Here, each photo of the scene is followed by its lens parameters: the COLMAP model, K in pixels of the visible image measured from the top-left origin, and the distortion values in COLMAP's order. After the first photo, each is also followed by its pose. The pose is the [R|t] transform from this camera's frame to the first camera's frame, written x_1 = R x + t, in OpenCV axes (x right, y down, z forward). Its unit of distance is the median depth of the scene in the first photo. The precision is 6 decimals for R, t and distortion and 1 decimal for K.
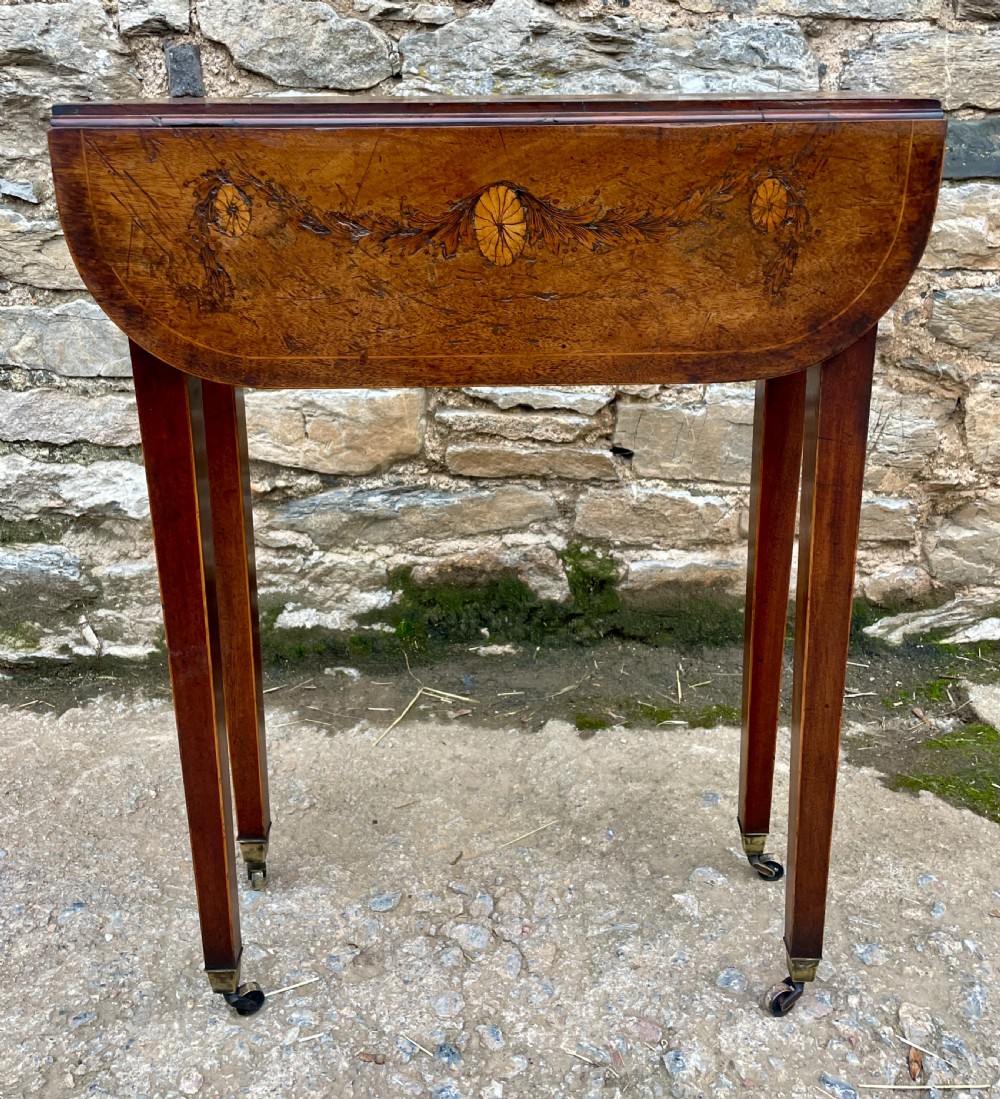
lens RADIAL K [[1130.9, 0, 506.7], [0, 1130.9, 440.5], [0, 0, 1]] dist [0.078684, -0.103812]
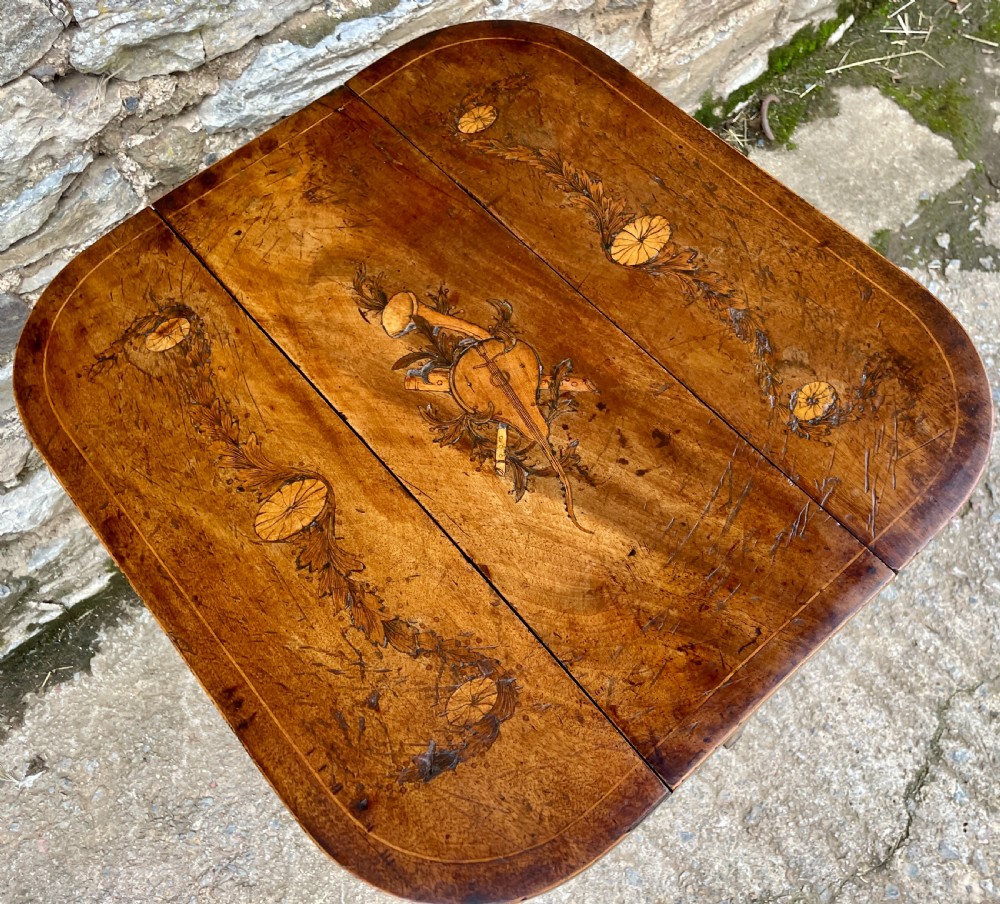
lens RADIAL K [[962.1, 0, 565.9], [0, 962.1, 445.9], [0, 0, 1]] dist [0.081313, -0.110455]
pose [[0.756231, -0.597208, 0.267316, -0.169649], [0.227936, 0.623412, 0.747932, -0.504837], [-0.613319, -0.504679, 0.607568, 0.264894]]
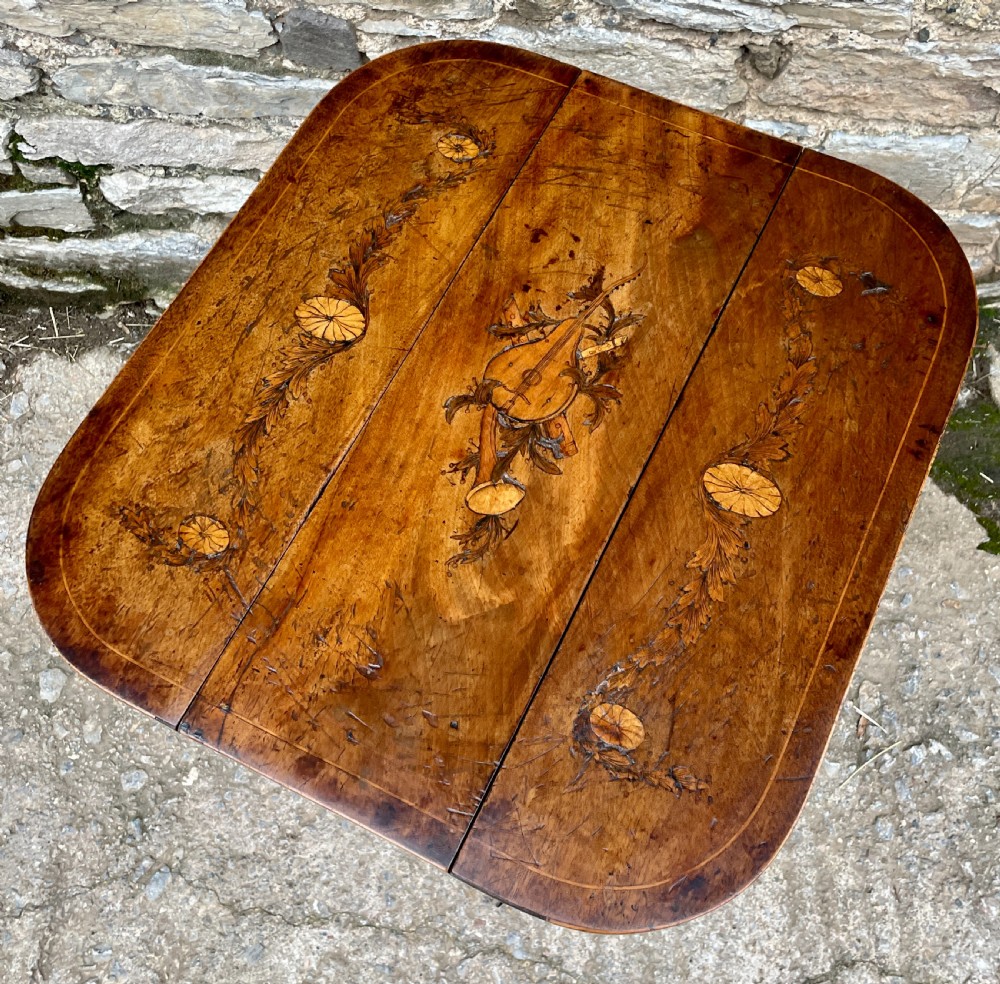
lens RADIAL K [[1058.3, 0, 527.9], [0, 1058.3, 473.1], [0, 0, 1]] dist [0.069614, -0.092050]
pose [[0.999809, 0.019138, 0.003872, -0.078644], [-0.015899, 0.682809, 0.730424, -0.514165], [0.011335, -0.730346, 0.682983, 0.163366]]
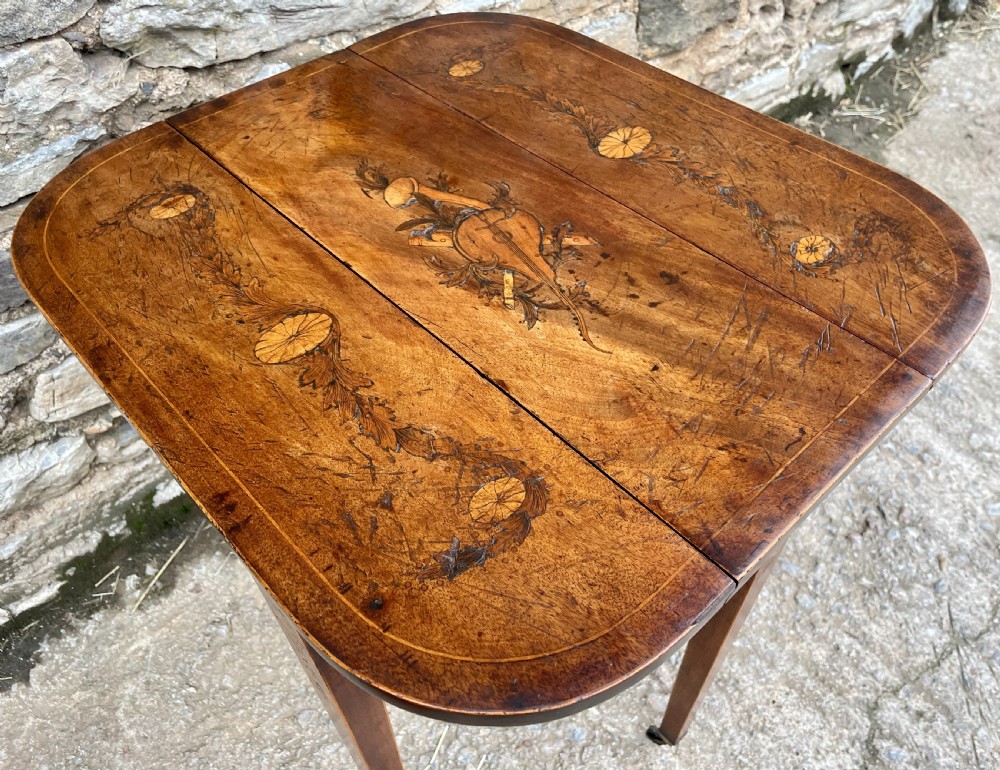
lens RADIAL K [[791.5, 0, 497.3], [0, 791.5, 392.1], [0, 0, 1]] dist [0.076298, -0.113847]
pose [[0.738688, -0.504062, 0.447505, -0.267895], [0.187327, 0.791274, 0.582061, -0.348848], [-0.647494, -0.346132, 0.678929, 0.293492]]
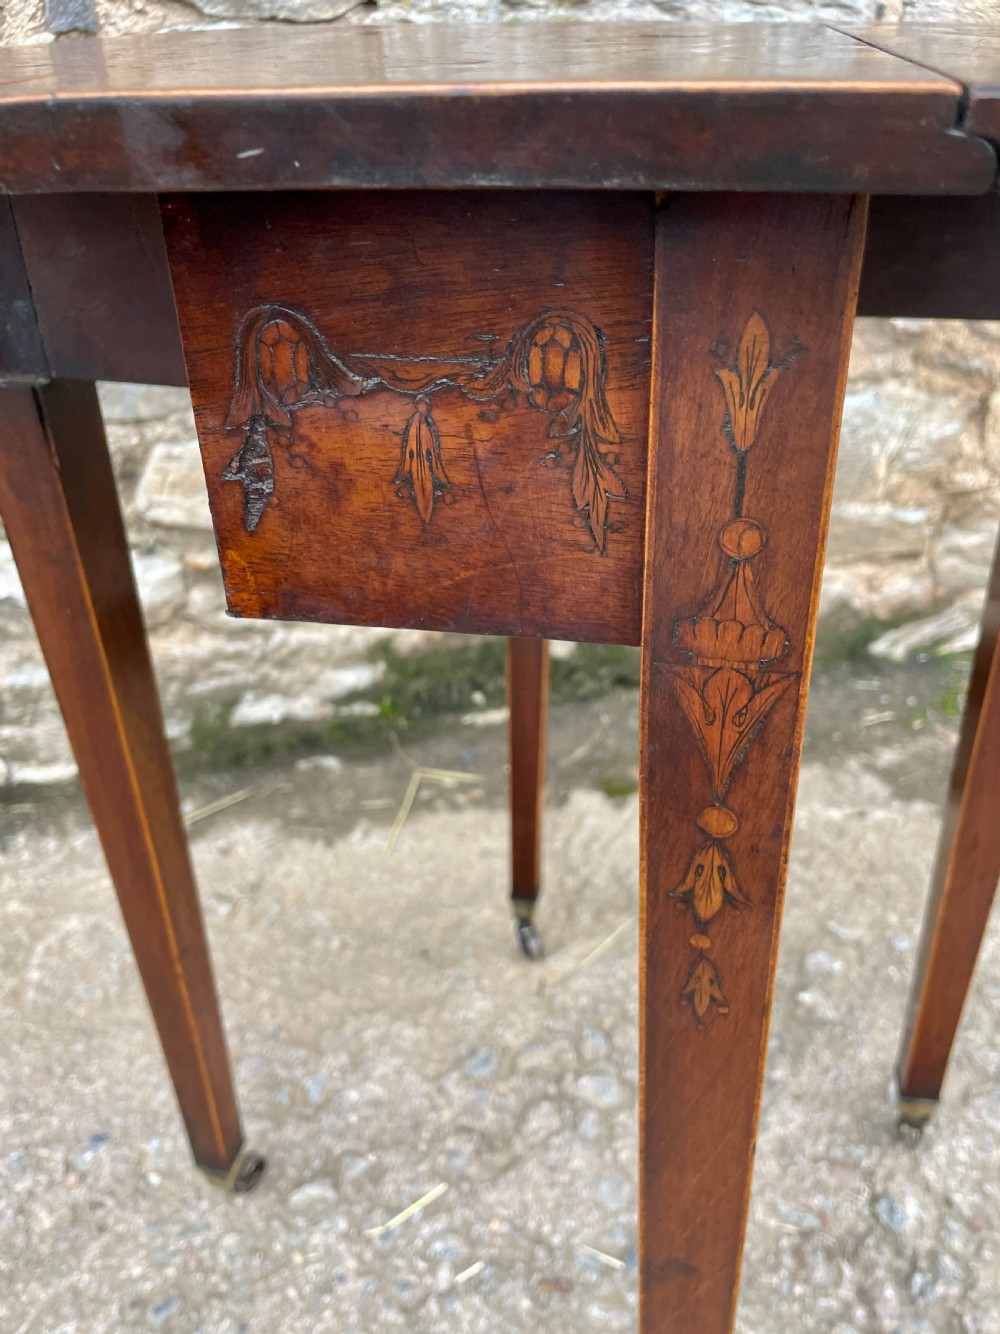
lens RADIAL K [[1080.1, 0, 503.5], [0, 1080.1, 588.7], [0, 0, 1]] dist [0.055362, -0.074016]
pose [[0.971575, -0.095968, 0.216407, -0.184935], [0.058180, 0.982905, 0.174680, -0.061079], [-0.229472, -0.157124, 0.960549, 0.227914]]
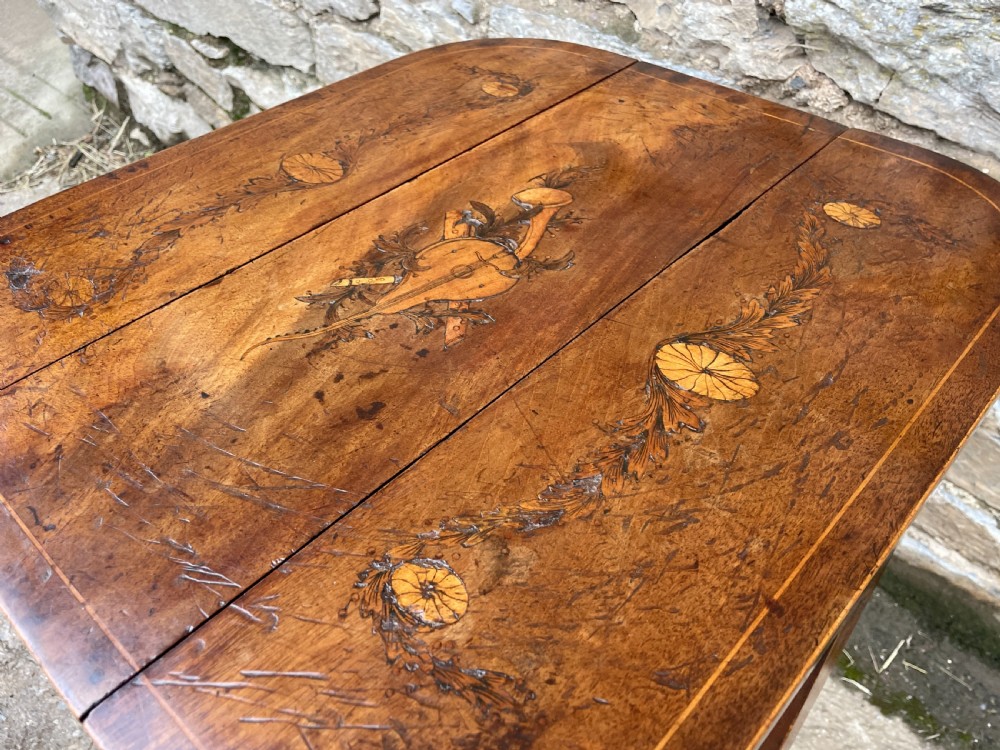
lens RADIAL K [[809.7, 0, 508.7], [0, 809.7, 384.5], [0, 0, 1]] dist [0.055362, -0.074016]
pose [[0.729719, 0.473511, -0.493252, 0.152944], [-0.183738, 0.830659, 0.525591, -0.317125], [0.658598, -0.292904, 0.693150, 0.358685]]
